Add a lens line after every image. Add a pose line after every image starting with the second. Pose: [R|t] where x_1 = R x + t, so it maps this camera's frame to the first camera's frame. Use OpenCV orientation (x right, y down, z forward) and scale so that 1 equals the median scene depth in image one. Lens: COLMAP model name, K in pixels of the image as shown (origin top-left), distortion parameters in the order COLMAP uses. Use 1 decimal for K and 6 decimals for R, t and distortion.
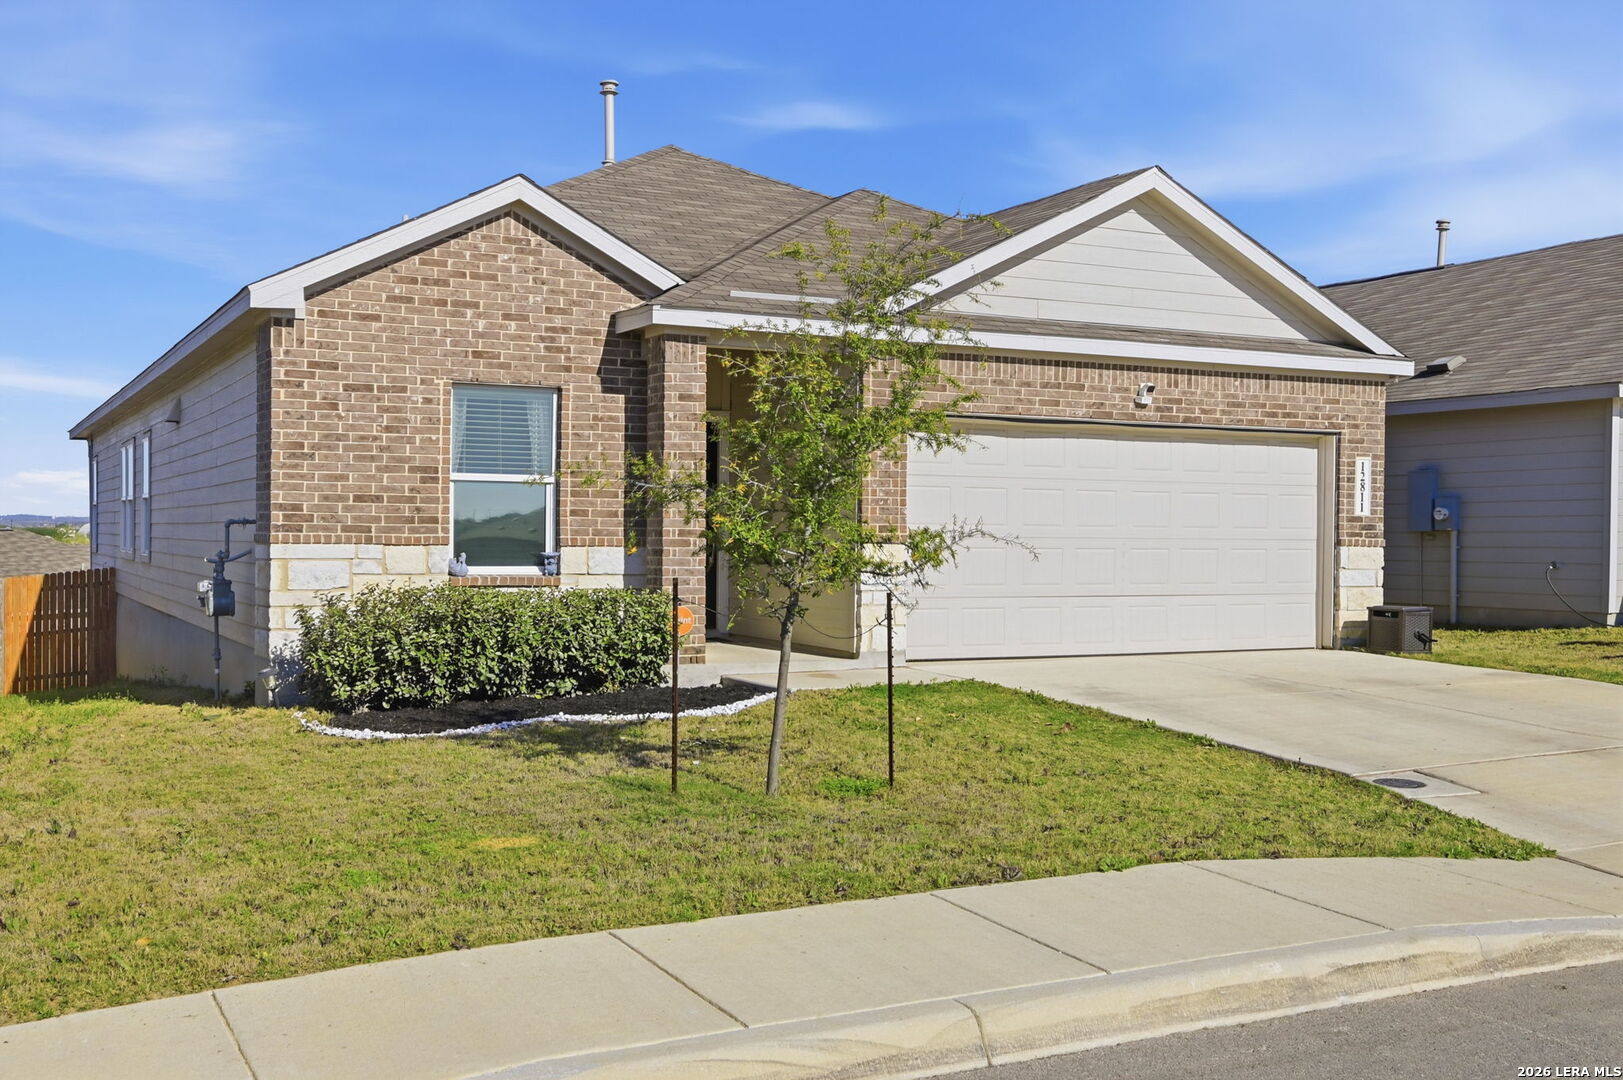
lens RADIAL K [[1595.6, 0, 811.5], [0, 1595.6, 540.0], [0, 0, 1]] dist [-0.001982, 0.002236]
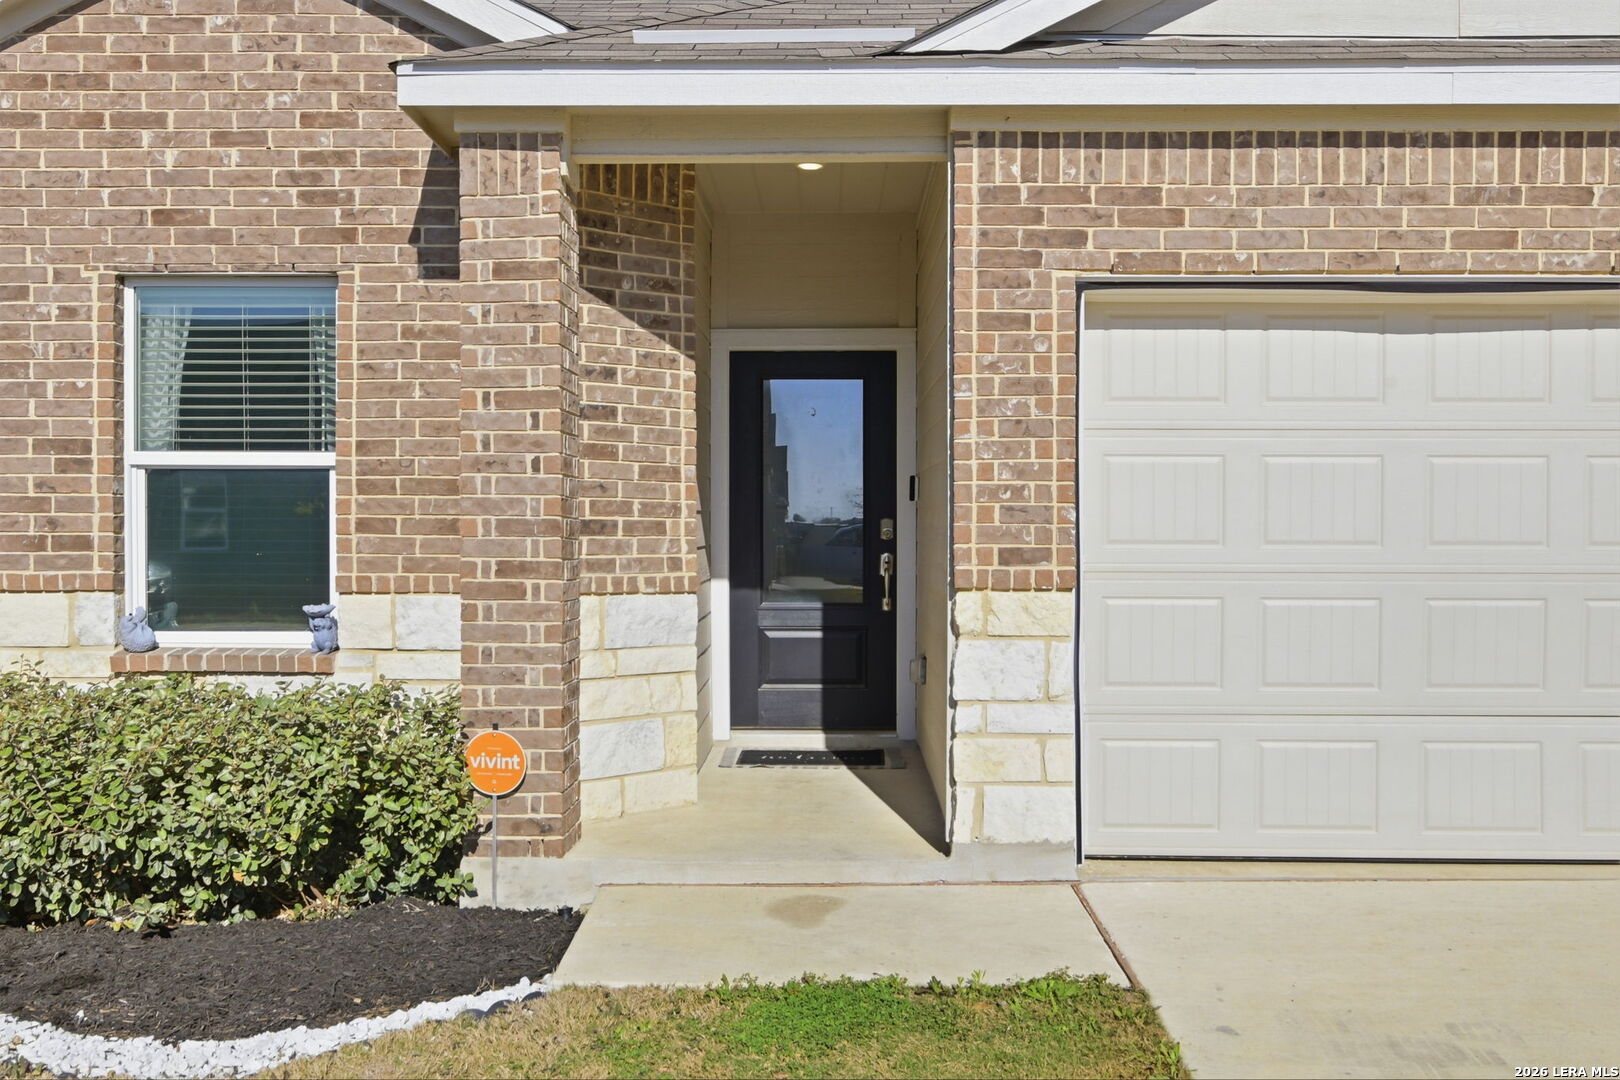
lens RADIAL K [[1592.6, 0, 810.0], [0, 1592.6, 540.0], [0, 0, 1]] dist [-0.001982, 0.002236]
pose [[0.888632, -0.002906, -0.458611, 0.203584], [0.004436, 0.999988, 0.002258, -0.013268], [0.458599, -0.004041, 0.888634, 0.632853]]
